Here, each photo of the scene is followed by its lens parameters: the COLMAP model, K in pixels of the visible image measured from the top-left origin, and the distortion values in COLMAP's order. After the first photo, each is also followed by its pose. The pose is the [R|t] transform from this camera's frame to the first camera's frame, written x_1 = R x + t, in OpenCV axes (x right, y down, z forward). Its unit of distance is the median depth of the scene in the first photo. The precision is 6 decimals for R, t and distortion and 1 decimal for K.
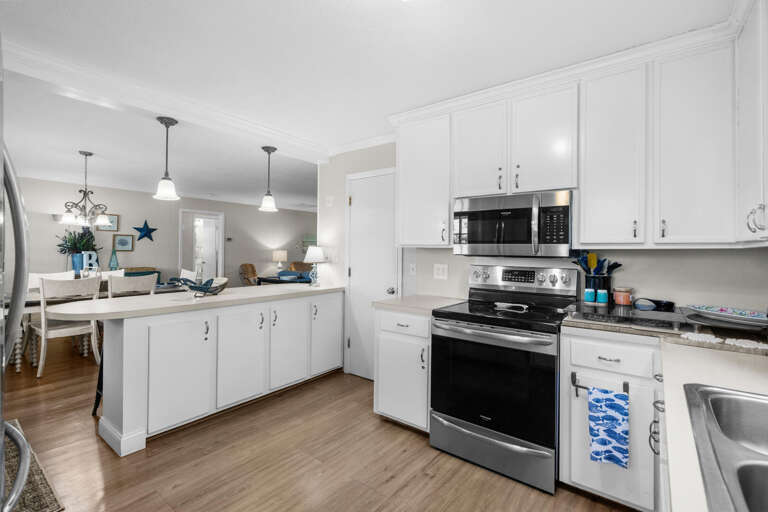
lens RADIAL K [[350.8, 0, 386.4], [0, 350.8, 251.6], [0, 0, 1]] dist [-0.001313, -0.000184]
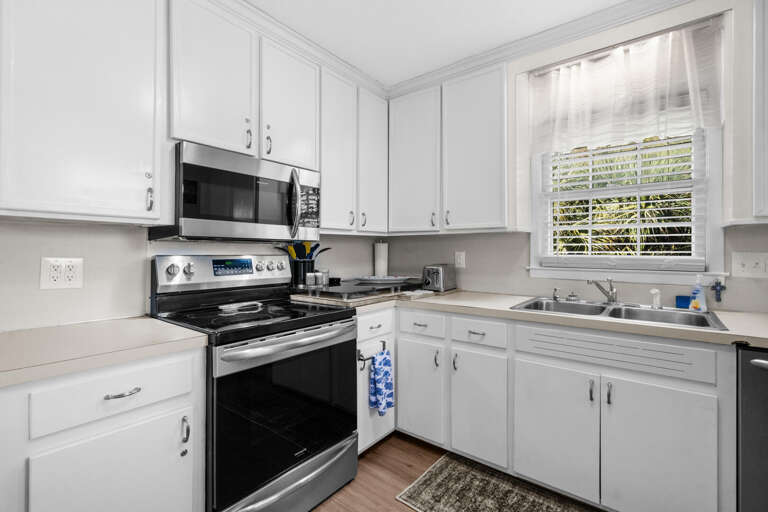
lens RADIAL K [[350.8, 0, 387.2], [0, 350.8, 255.1], [0, 0, 1]] dist [-0.001313, -0.000184]
pose [[0.021258, -0.027434, 0.999398, -0.483614], [-0.003197, 0.999616, 0.027508, 0.028353], [-0.999769, -0.003780, 0.021162, 0.836588]]
